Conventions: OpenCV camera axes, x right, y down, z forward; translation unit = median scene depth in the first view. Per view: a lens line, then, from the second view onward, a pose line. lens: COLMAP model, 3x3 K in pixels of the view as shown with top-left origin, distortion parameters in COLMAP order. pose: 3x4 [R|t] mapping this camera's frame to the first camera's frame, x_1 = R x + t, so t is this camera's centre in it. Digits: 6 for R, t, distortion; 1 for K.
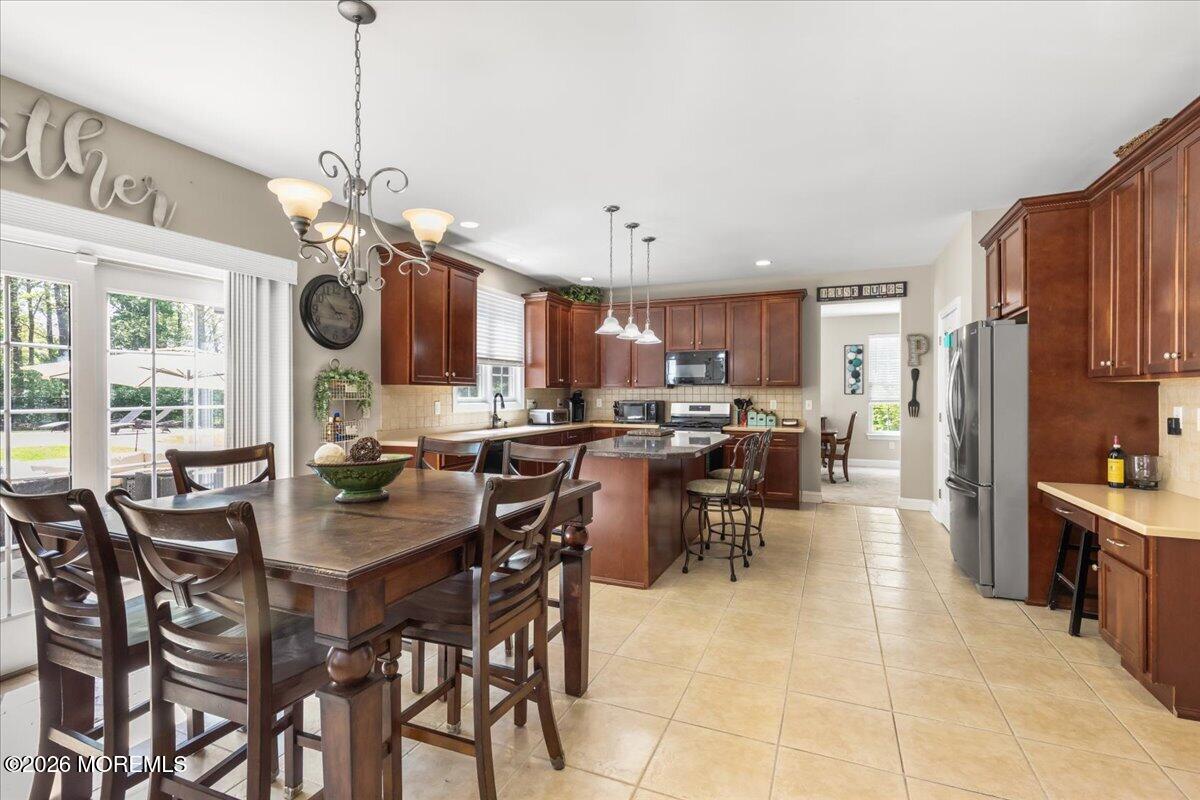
lens RADIAL K [[545.5, 0, 599.4], [0, 545.5, 396.5], [0, 0, 1]] dist [0.003134, 0.000600]
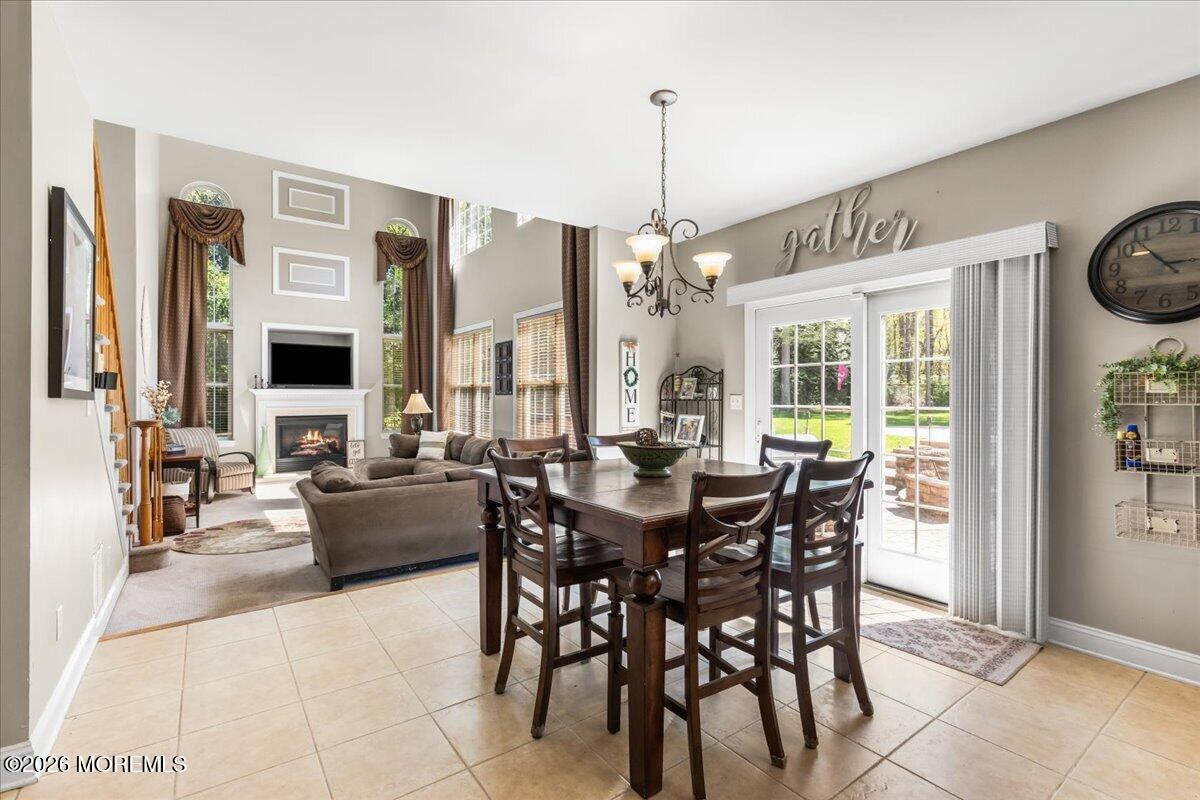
lens RADIAL K [[540.2, 0, 603.1], [0, 540.2, 402.8], [0, 0, 1]] dist [0.003099, 0.000540]
pose [[-0.508001, 0.007118, -0.861327, 0.230775], [-0.005681, 0.999916, 0.011614, 0.000324], [0.861338, 0.010793, -0.507918, 0.482962]]
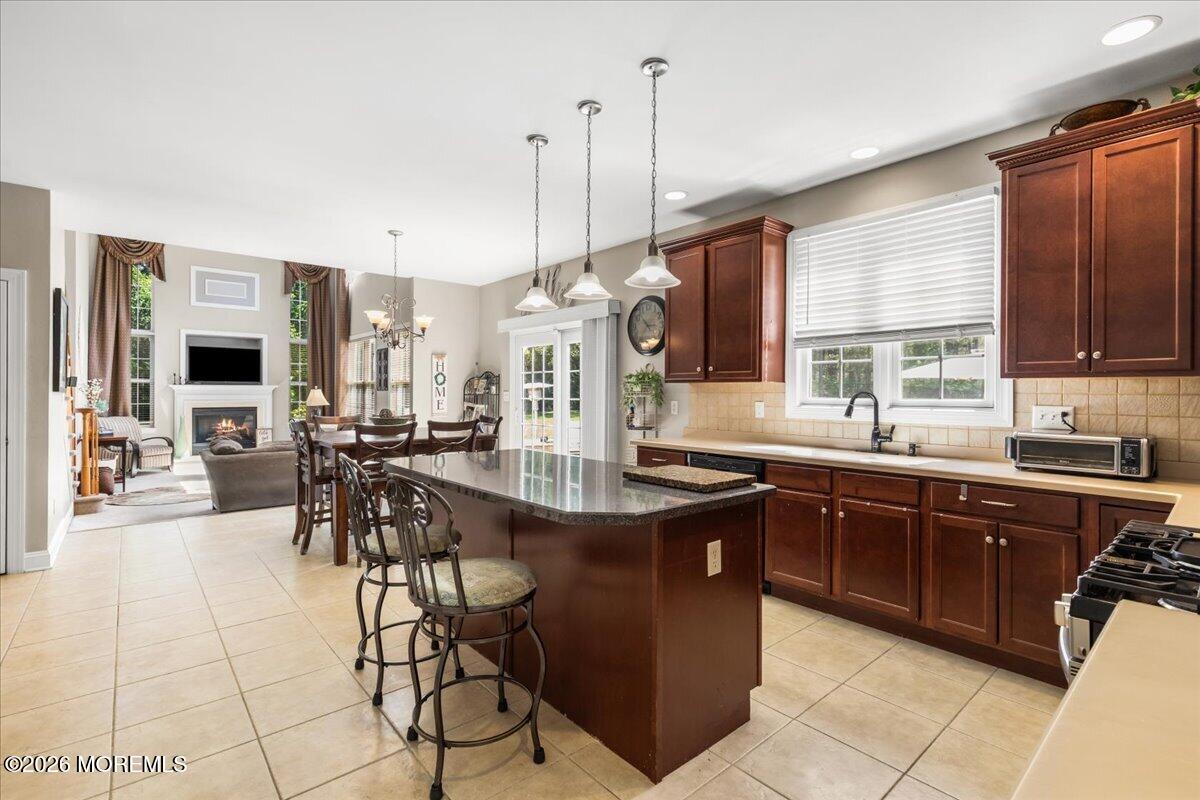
lens RADIAL K [[545.5, 0, 599.4], [0, 545.5, 396.5], [0, 0, 1]] dist [0.003134, 0.000600]
pose [[-0.438011, 0.002660, -0.898966, 0.421713], [-0.008831, 0.999935, 0.007261, -0.001792], [0.898926, 0.011119, -0.437958, 0.909556]]
